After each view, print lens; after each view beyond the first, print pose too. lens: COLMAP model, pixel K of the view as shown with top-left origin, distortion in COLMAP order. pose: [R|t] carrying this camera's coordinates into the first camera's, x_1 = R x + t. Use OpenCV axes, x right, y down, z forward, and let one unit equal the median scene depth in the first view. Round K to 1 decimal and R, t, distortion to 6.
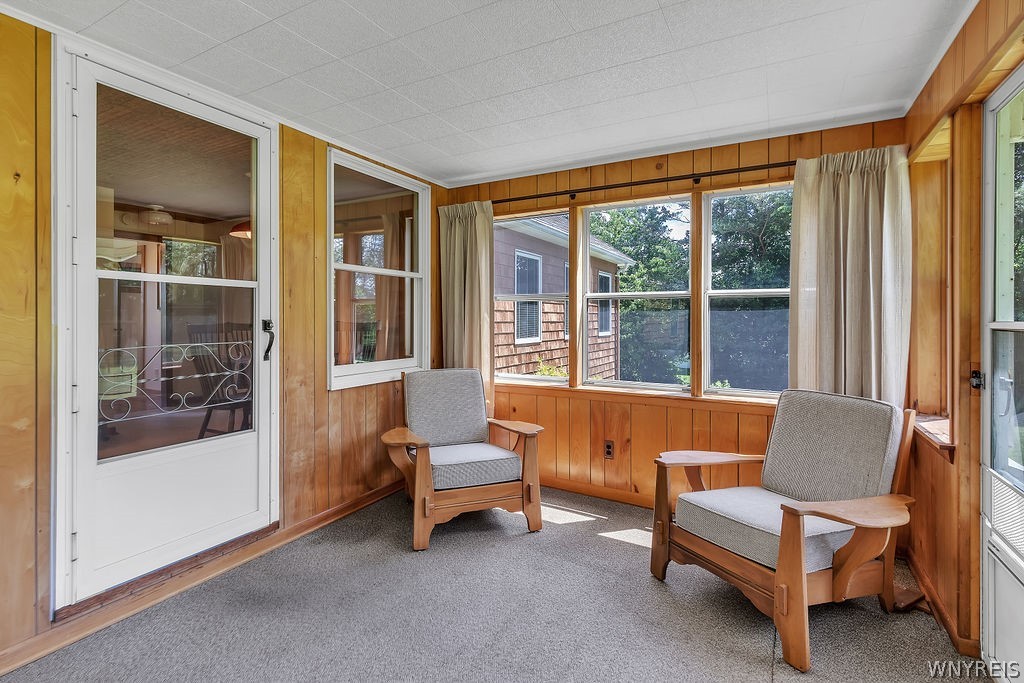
lens RADIAL K [[482.0, 0, 509.4], [0, 482.0, 326.6], [0, 0, 1]] dist [0.002165, 0.000117]
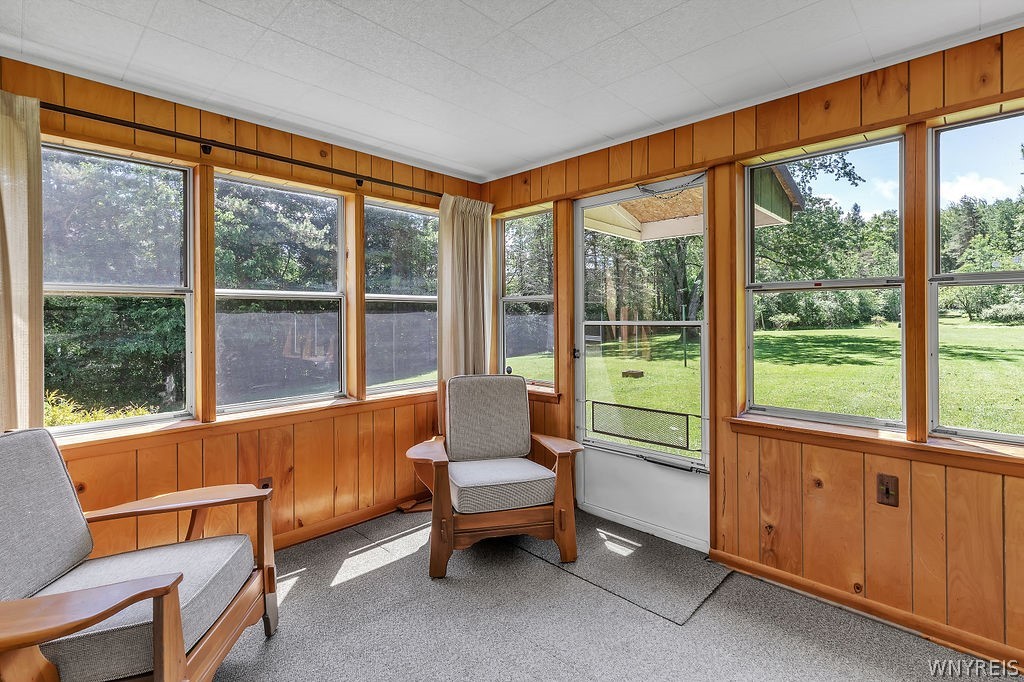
lens RADIAL K [[474.4, 0, 510.3], [0, 474.4, 316.5], [0, 0, 1]] dist [0.000335, -0.000271]
pose [[0.262351, -0.003319, 0.964967, -0.475696], [0.021600, 0.999764, -0.002434, -0.017442], [-0.964731, 0.021482, 0.262361, 0.449188]]
